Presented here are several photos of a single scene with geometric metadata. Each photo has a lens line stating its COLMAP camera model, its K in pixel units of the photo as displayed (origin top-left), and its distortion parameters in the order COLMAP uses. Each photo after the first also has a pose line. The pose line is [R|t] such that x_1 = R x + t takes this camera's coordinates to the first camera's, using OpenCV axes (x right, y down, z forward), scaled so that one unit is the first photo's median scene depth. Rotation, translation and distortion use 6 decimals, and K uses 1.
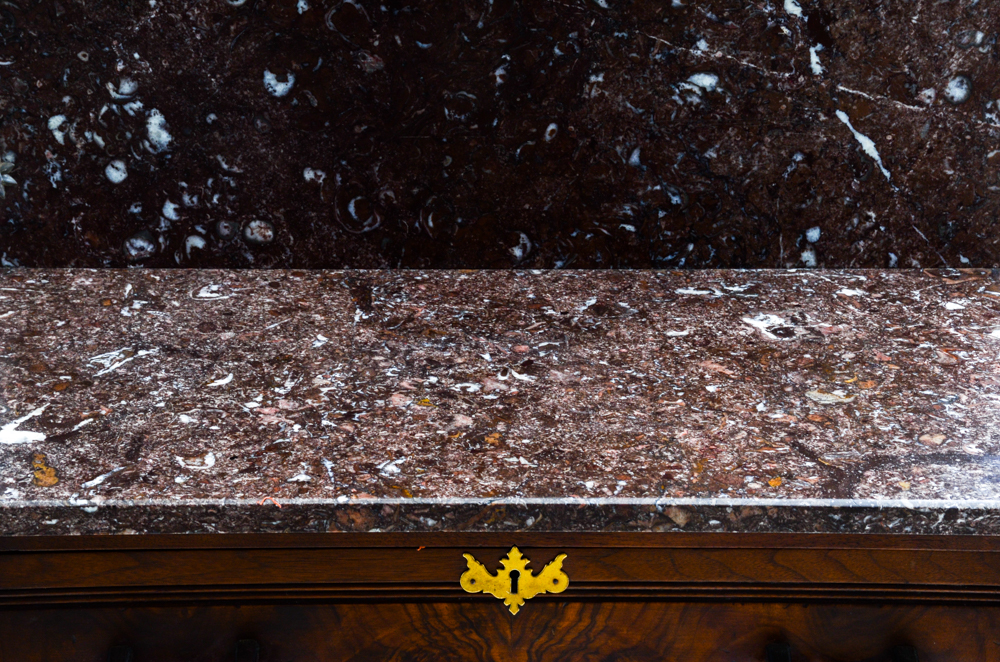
lens RADIAL K [[2993.1, 0, 489.1], [0, 2993.1, 334.2], [0, 0, 1]] dist [0.870764, 1.266615]
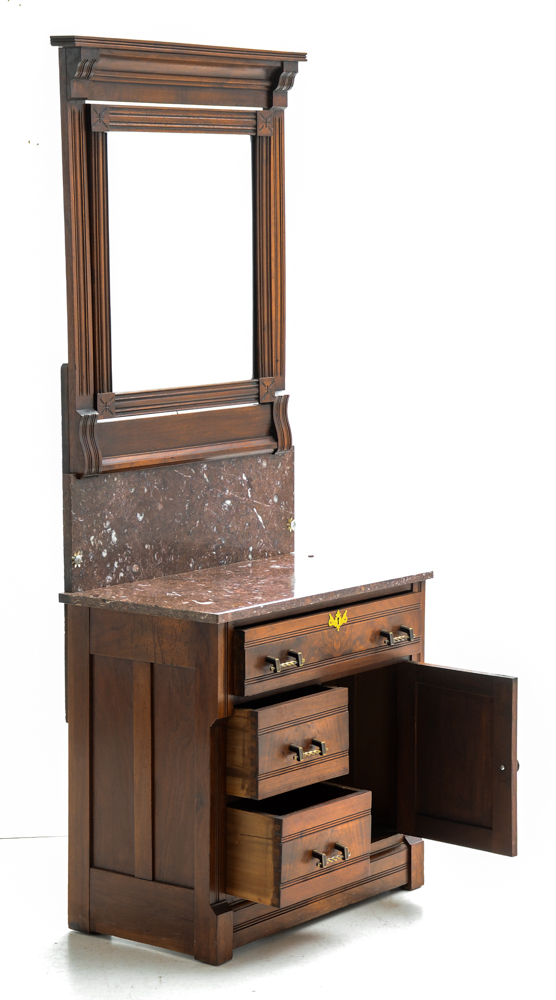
lens RADIAL K [[2526.7, 0, 279.5], [0, 2526.7, 514.9], [0, 0, 1]] dist [0.534186, 0.392468]
pose [[0.618673, -0.101564, 0.779056, -1.977119], [0.286660, 0.952427, -0.103480, 0.220565], [-0.731485, 0.287344, 0.618355, -0.685874]]
